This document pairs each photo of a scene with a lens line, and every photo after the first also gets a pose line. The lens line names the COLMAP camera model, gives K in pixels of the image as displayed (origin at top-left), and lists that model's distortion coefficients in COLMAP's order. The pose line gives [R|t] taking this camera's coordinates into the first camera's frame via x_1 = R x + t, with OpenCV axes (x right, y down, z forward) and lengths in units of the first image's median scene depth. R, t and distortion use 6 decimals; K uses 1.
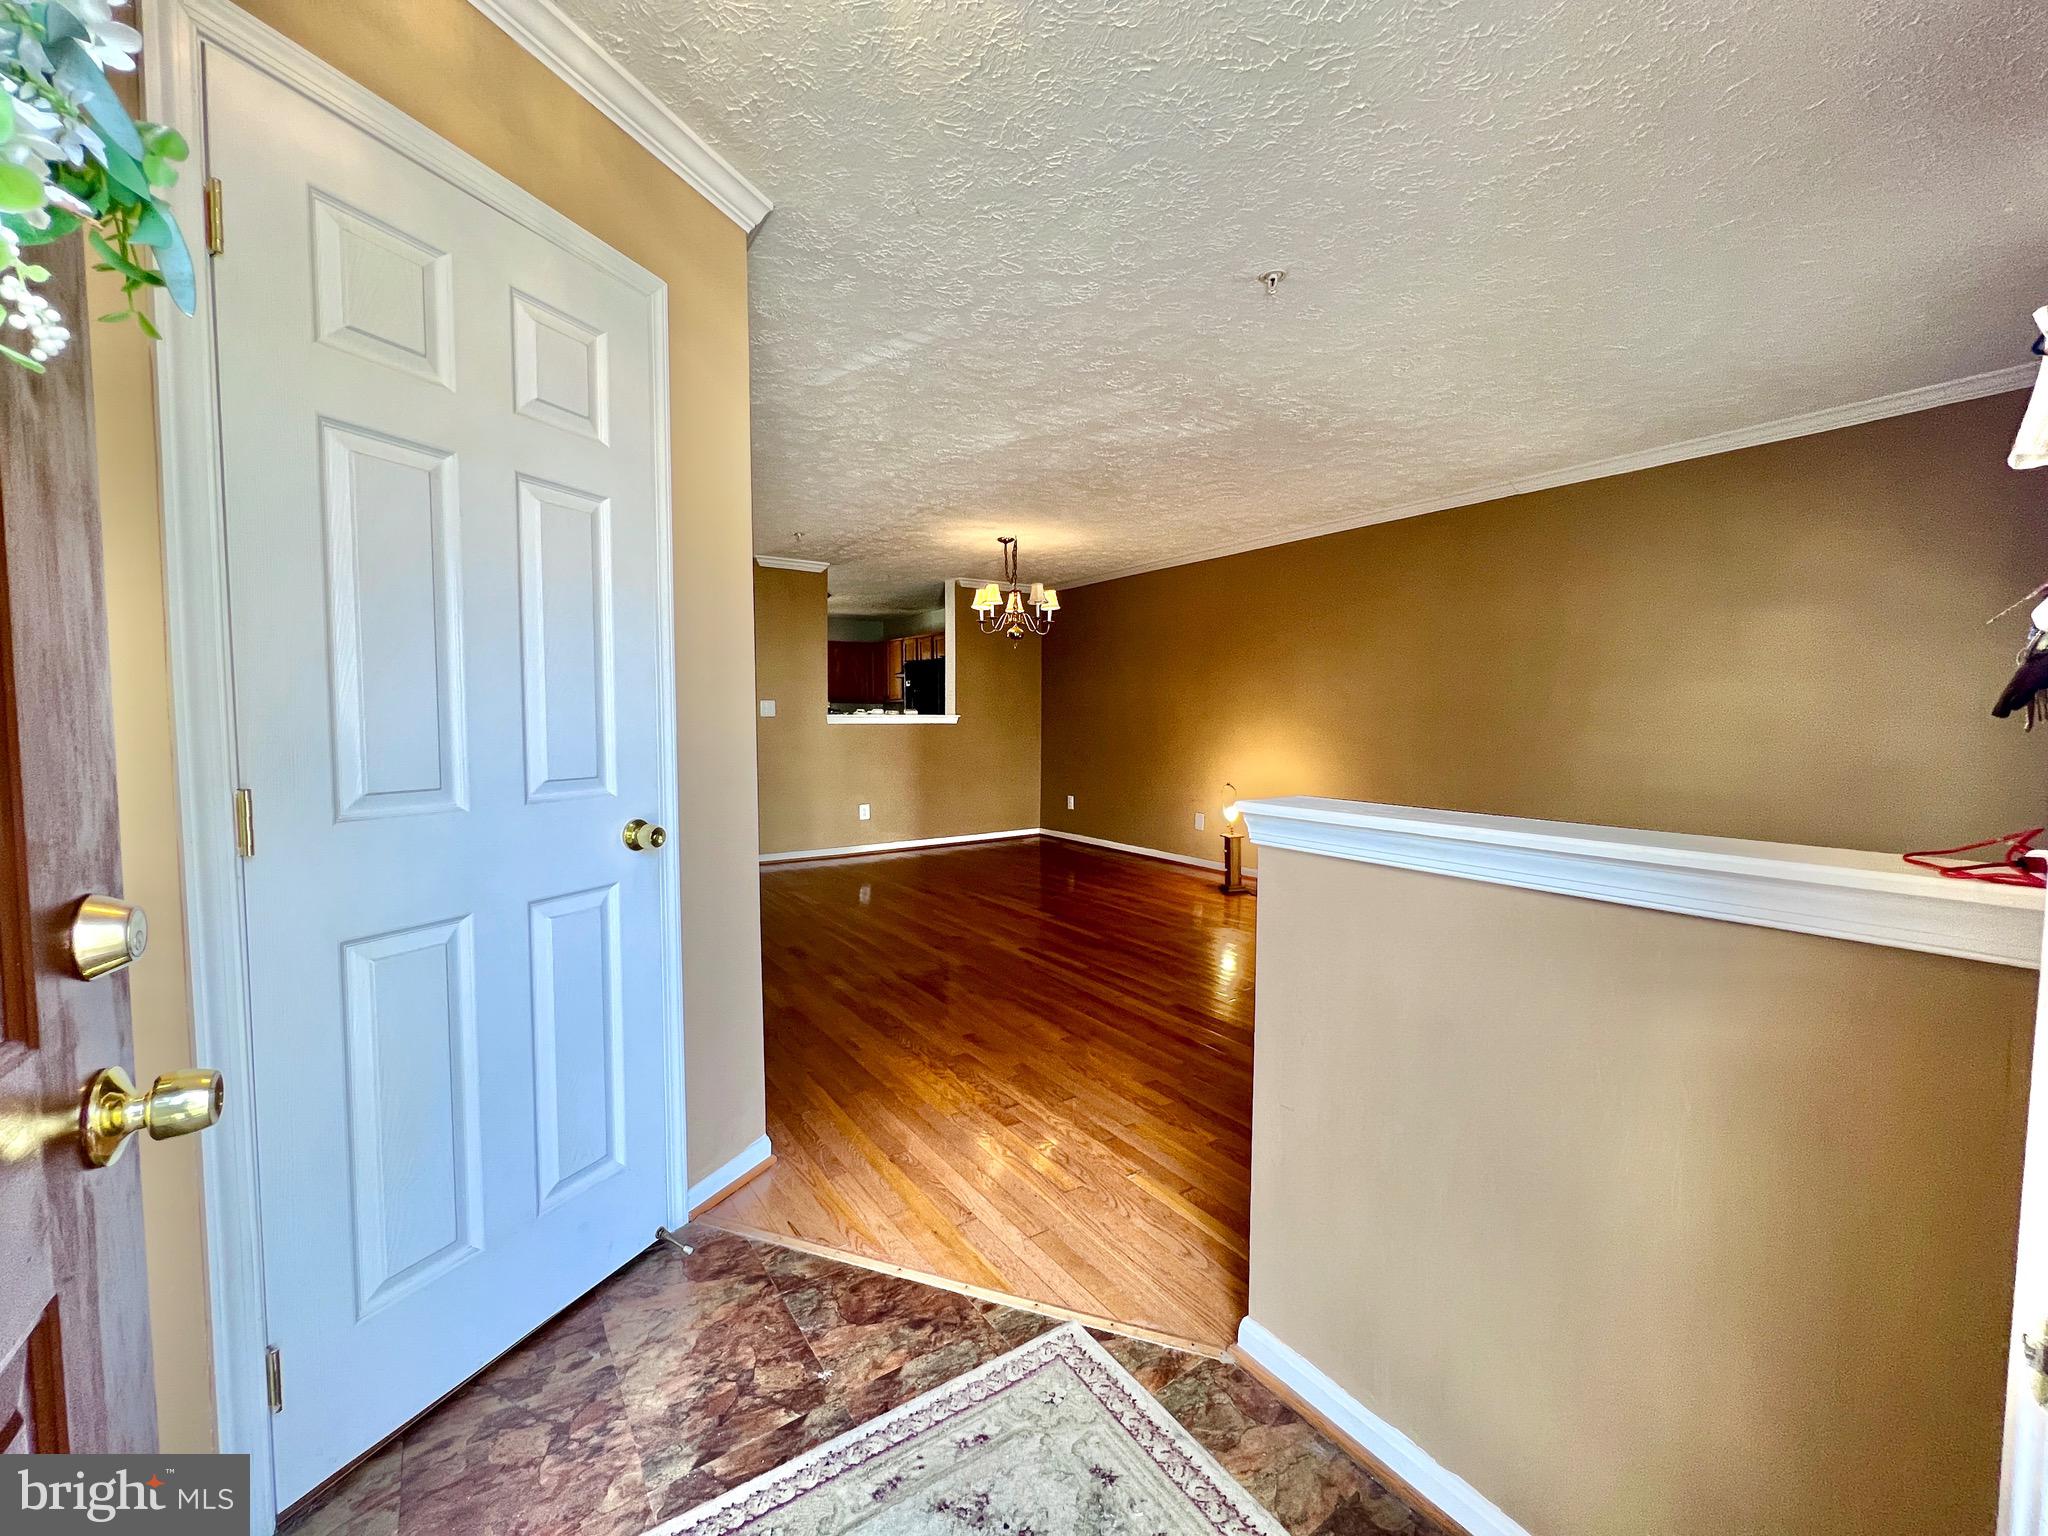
lens RADIAL K [[819.0, 0, 1025.5], [0, 819.0, 763.7], [0, 0, 1]] dist [-0.003020, 0.000288]
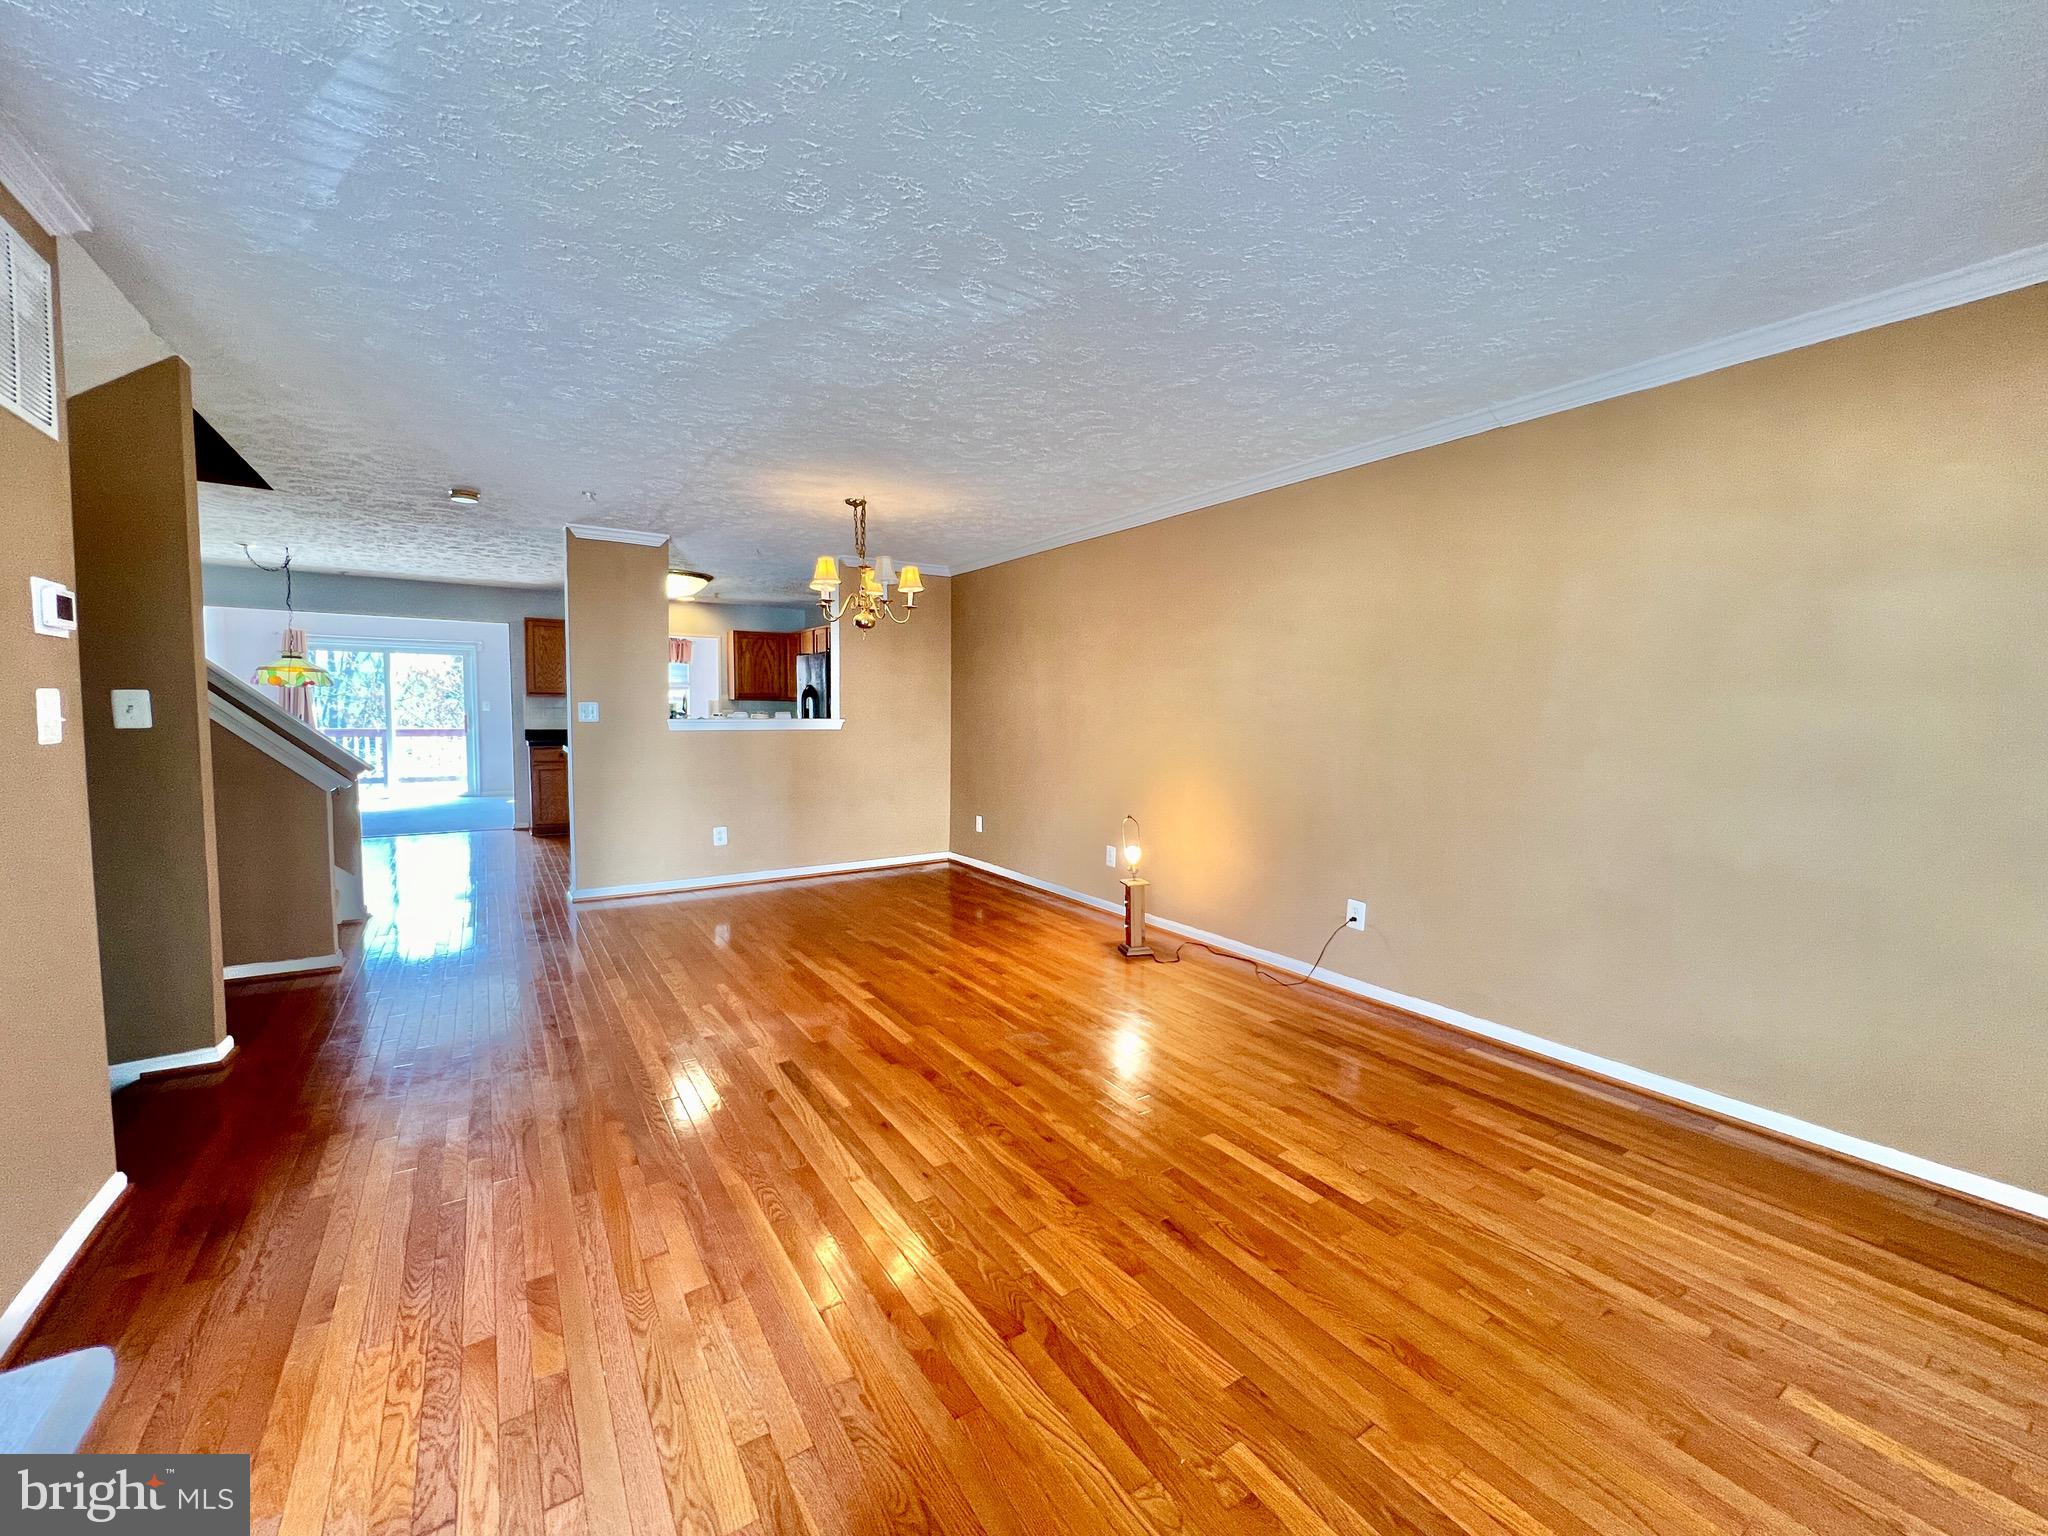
lens RADIAL K [[819.0, 0, 1022.6], [0, 819.0, 763.0], [0, 0, 1]] dist [-0.003020, 0.000288]
pose [[0.999784, 0.010273, -0.018063, 0.258998], [-0.010125, 0.999914, 0.008313, -0.051934], [0.018147, -0.008128, 0.999802, 0.359098]]
